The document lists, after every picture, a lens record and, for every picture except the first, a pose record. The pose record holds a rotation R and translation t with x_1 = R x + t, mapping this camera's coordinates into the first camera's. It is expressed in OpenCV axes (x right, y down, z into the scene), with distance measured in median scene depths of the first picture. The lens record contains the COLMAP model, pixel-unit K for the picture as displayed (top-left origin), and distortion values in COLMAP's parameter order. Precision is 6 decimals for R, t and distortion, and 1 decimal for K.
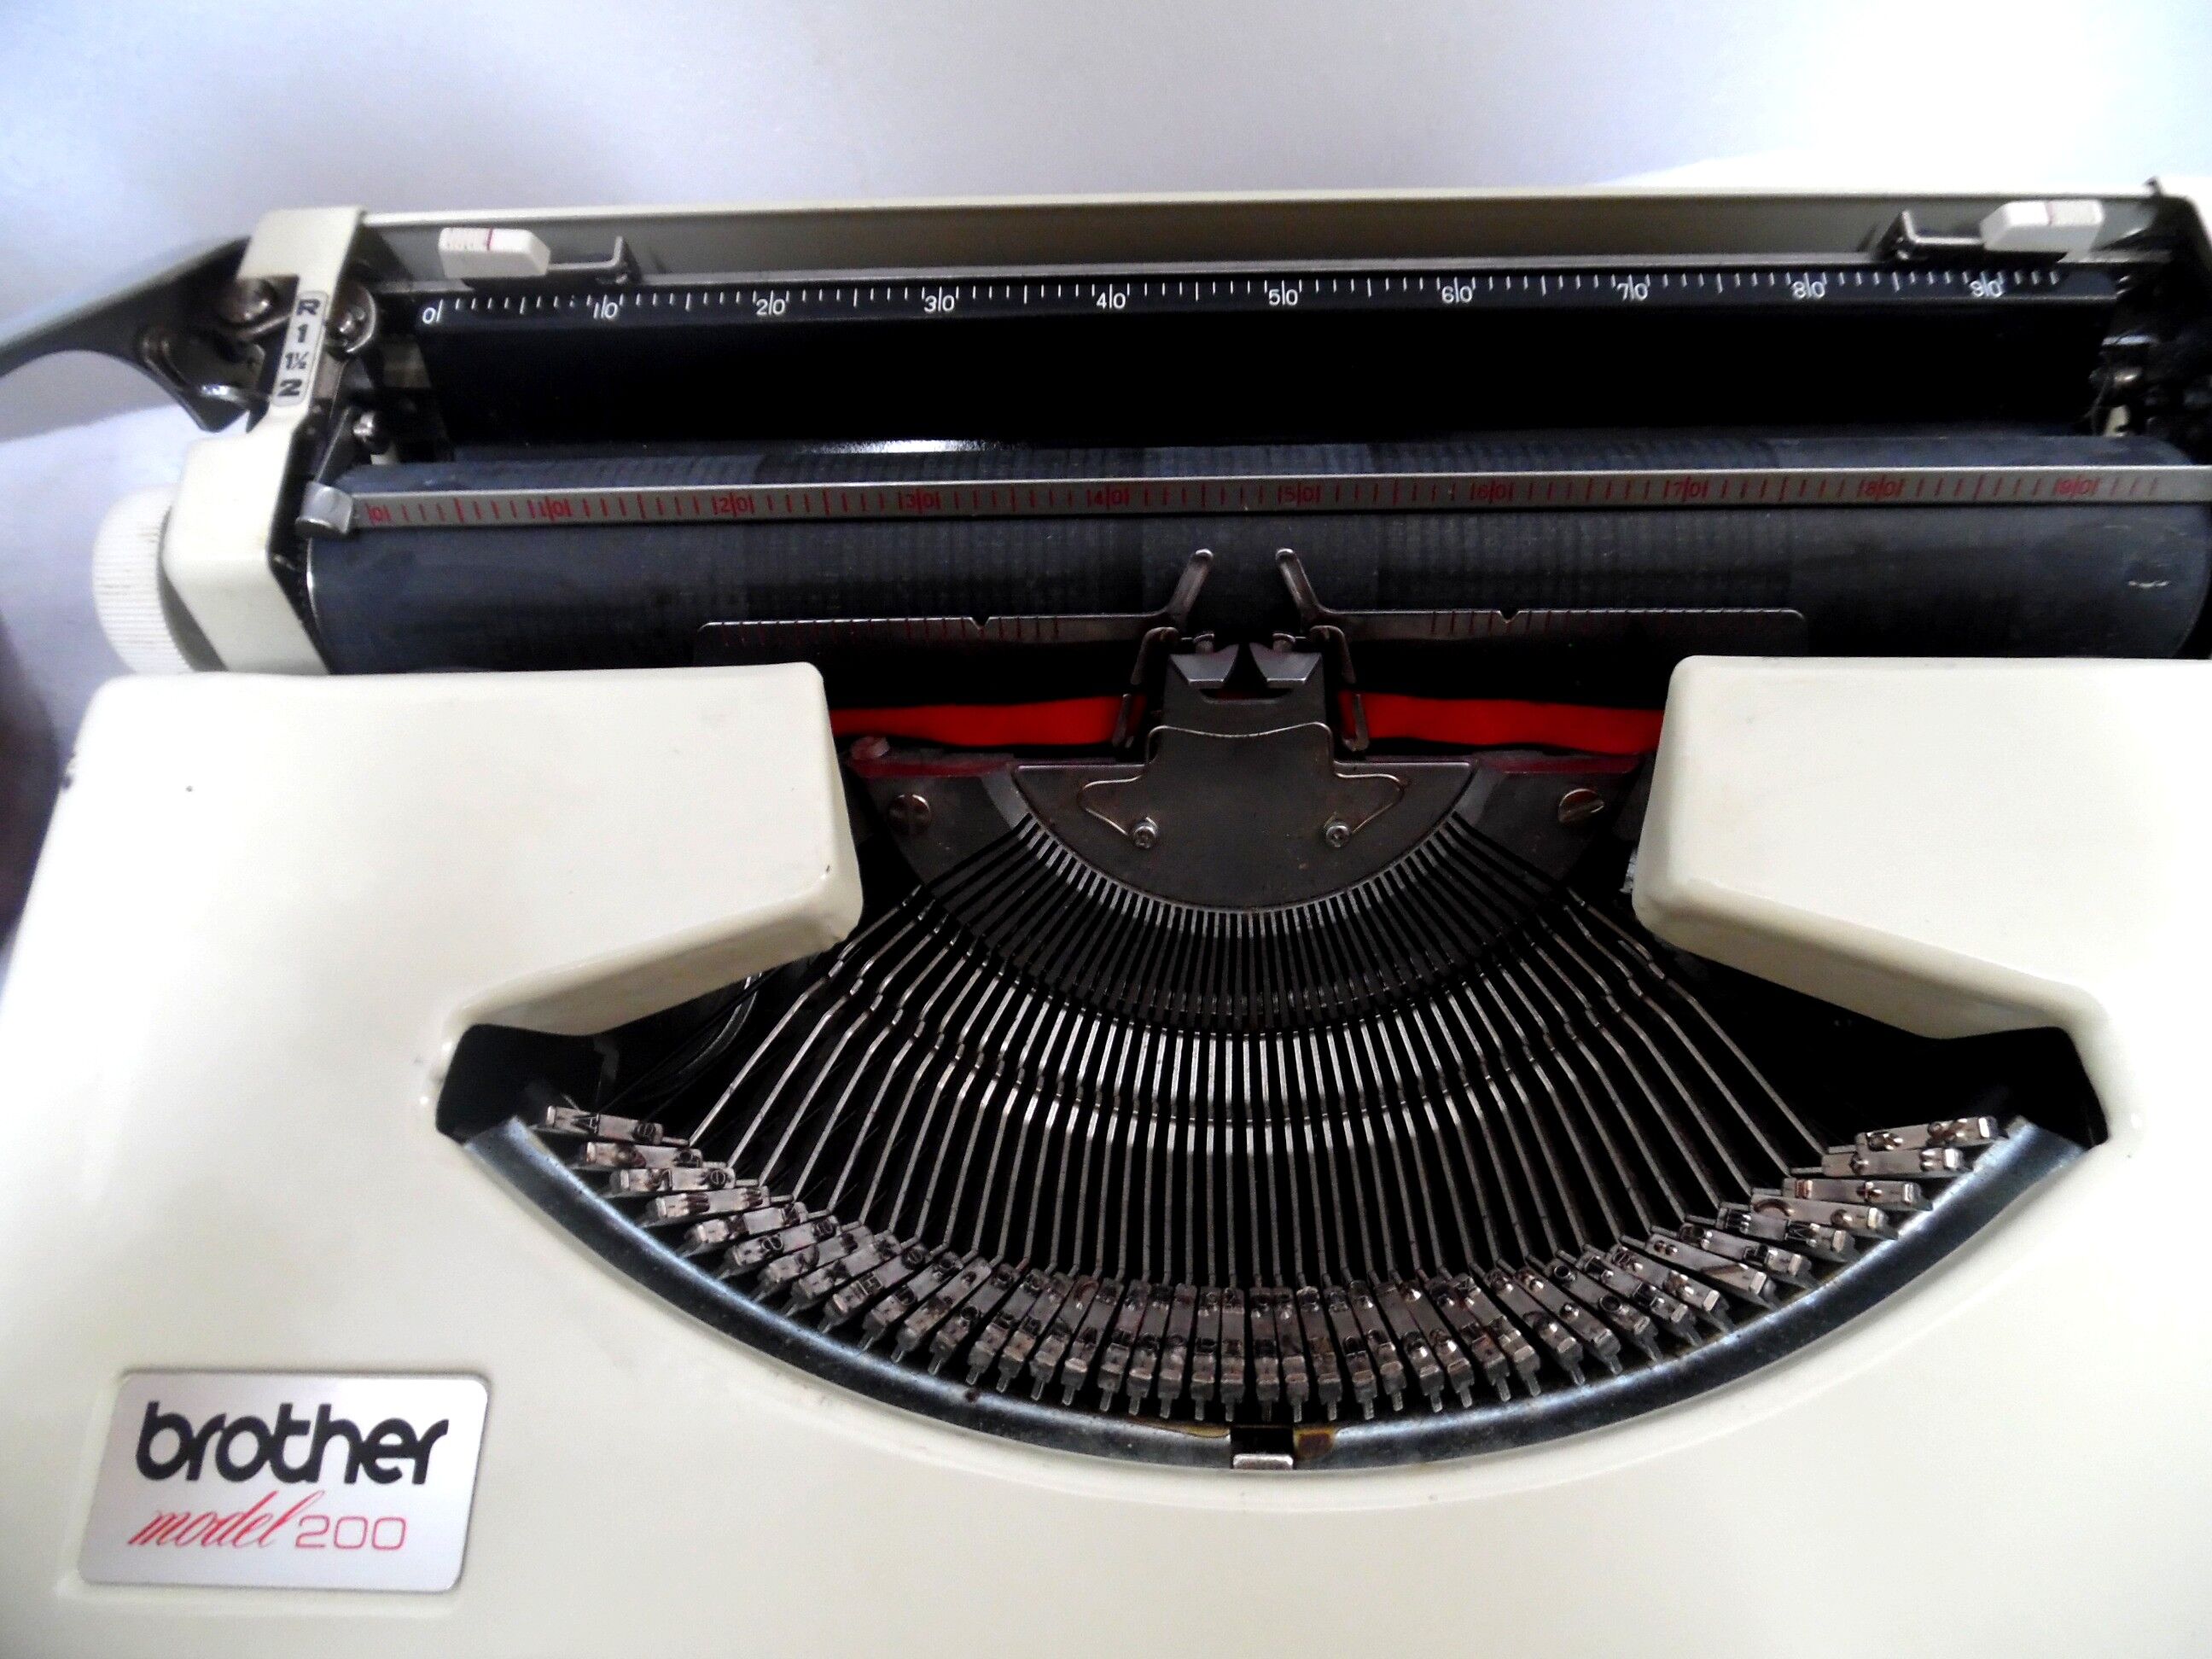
lens RADIAL K [[1627.5, 0, 1106.0], [0, 1627.5, 829.5], [0, 0, 1]] dist [-0.019891, -0.005983]
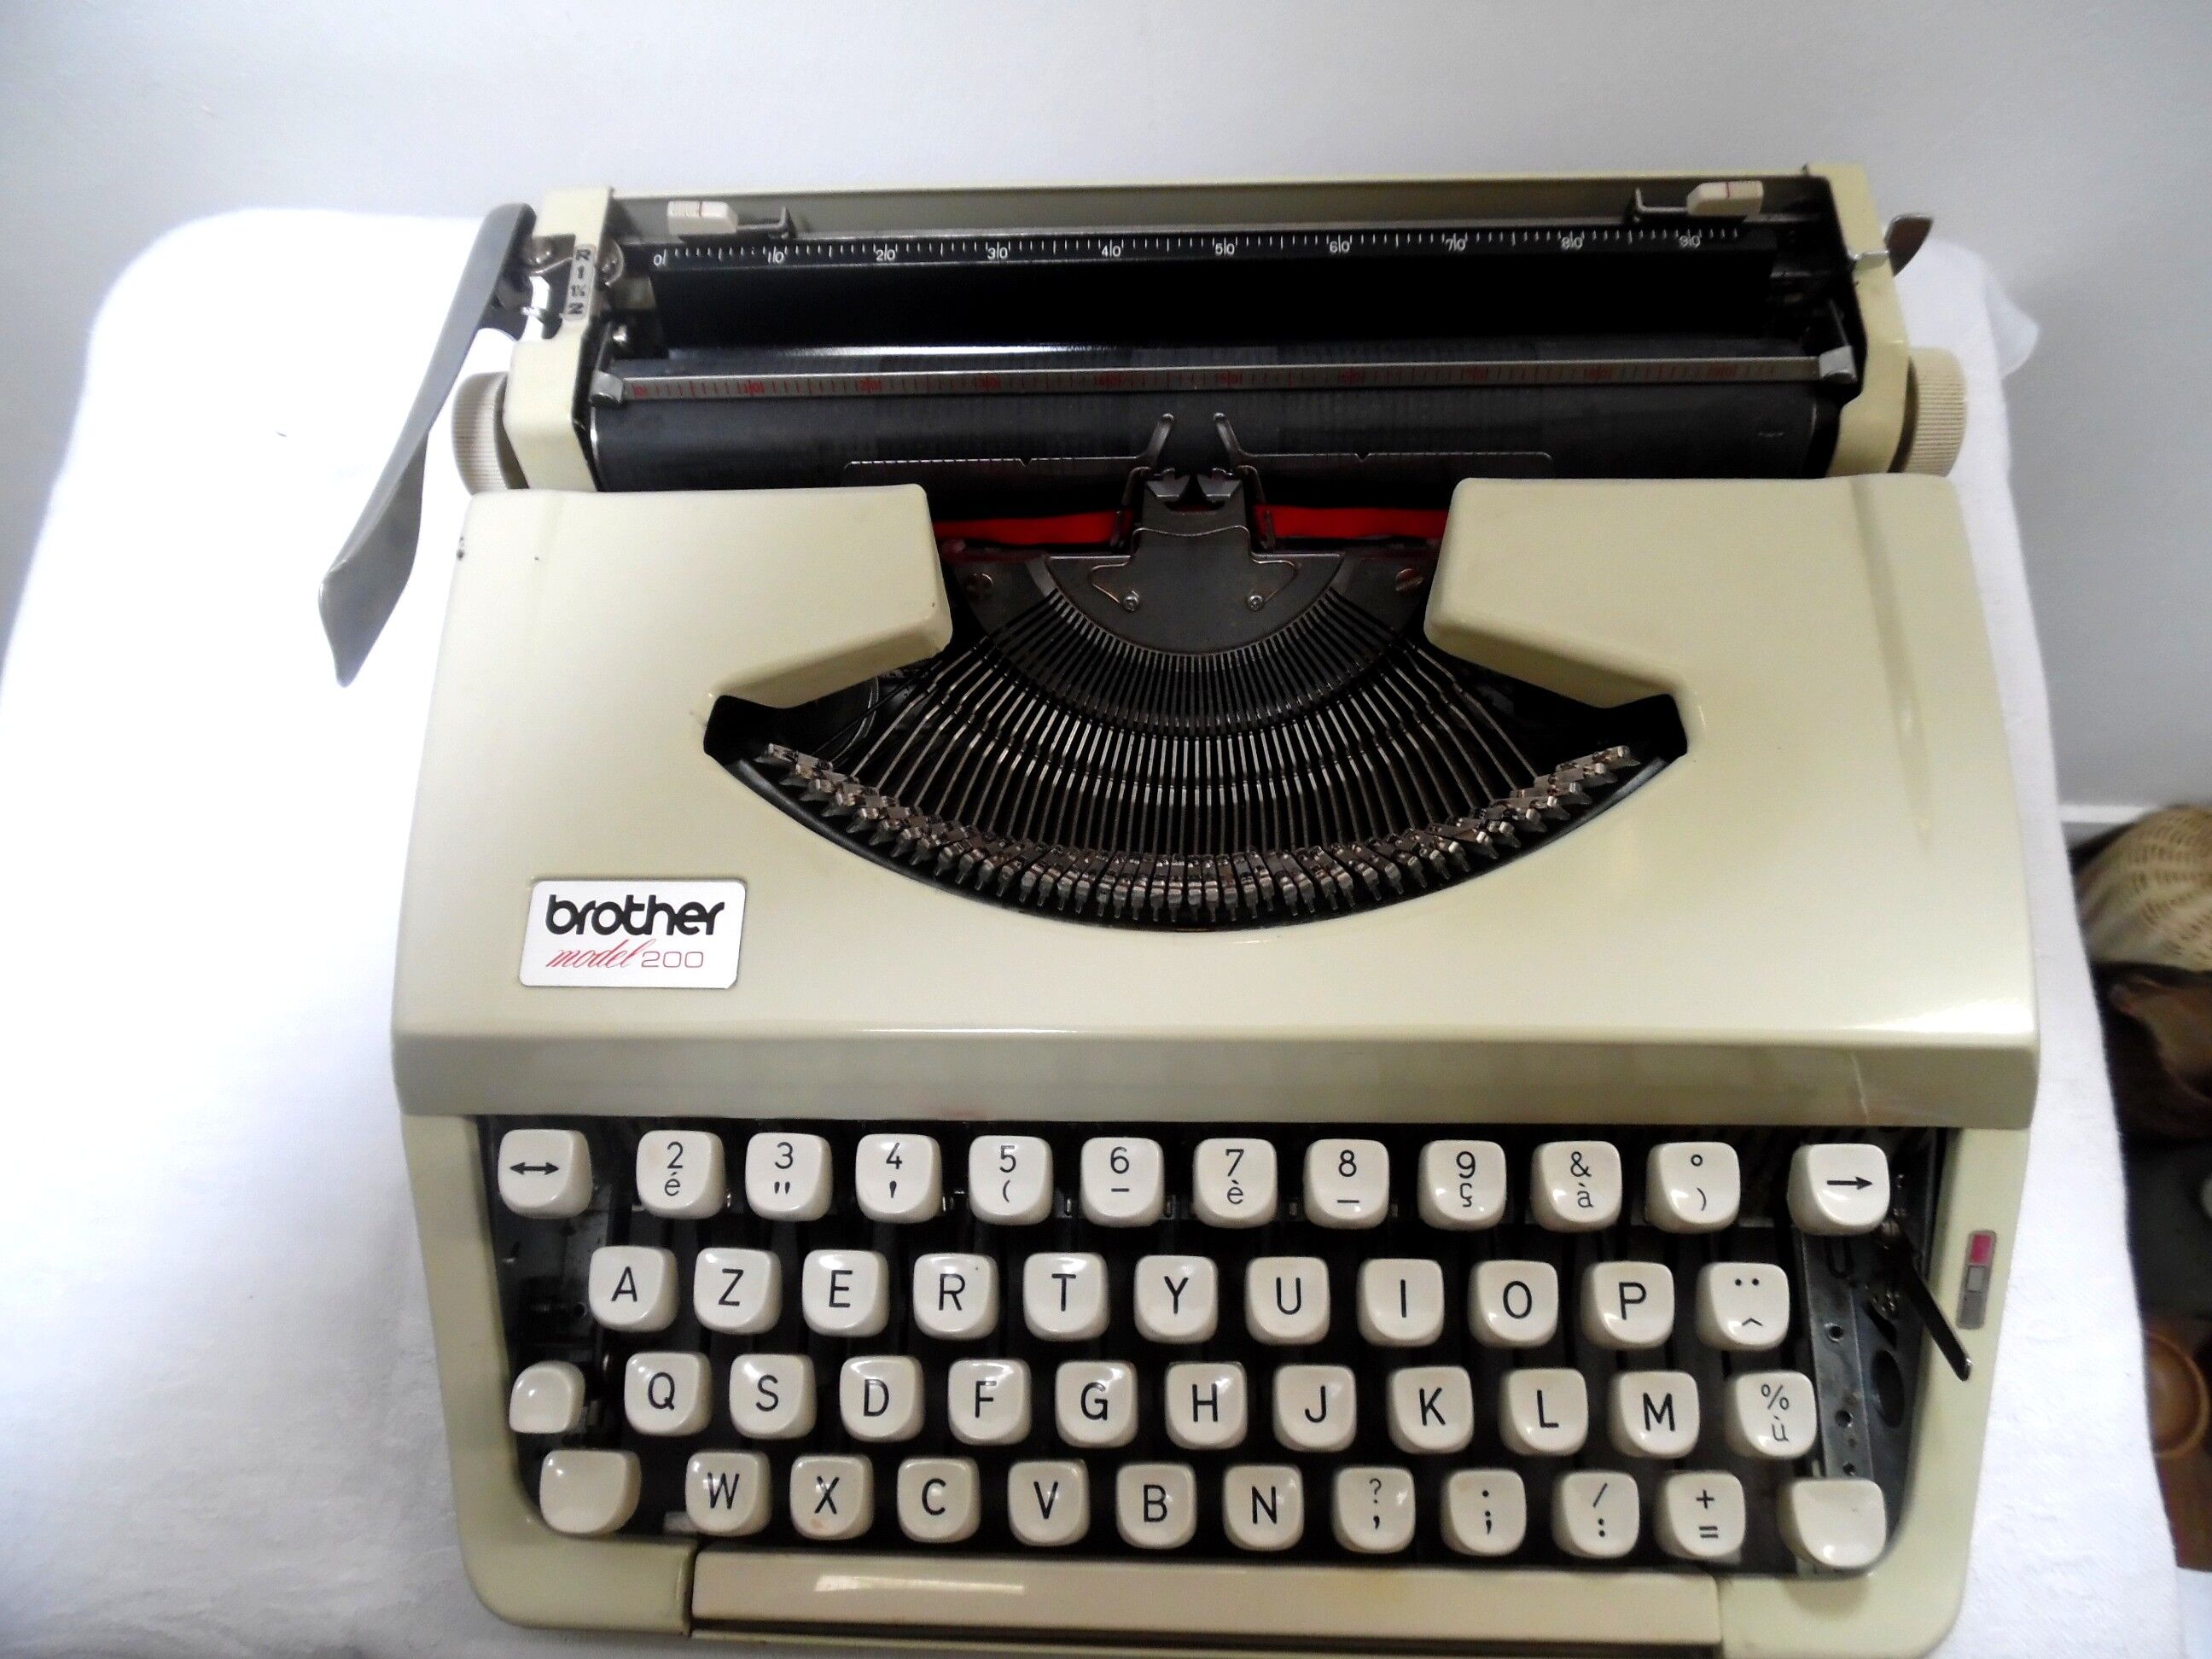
lens RADIAL K [[1636.5, 0, 1106.0], [0, 1636.5, 829.5], [0, 0, 1]] dist [-0.005188, 0.005795]
pose [[0.999899, 0.003865, -0.013698, 0.022490], [-0.003274, 0.999073, 0.042920, 0.154907], [0.013851, -0.042871, 0.998985, -0.574916]]
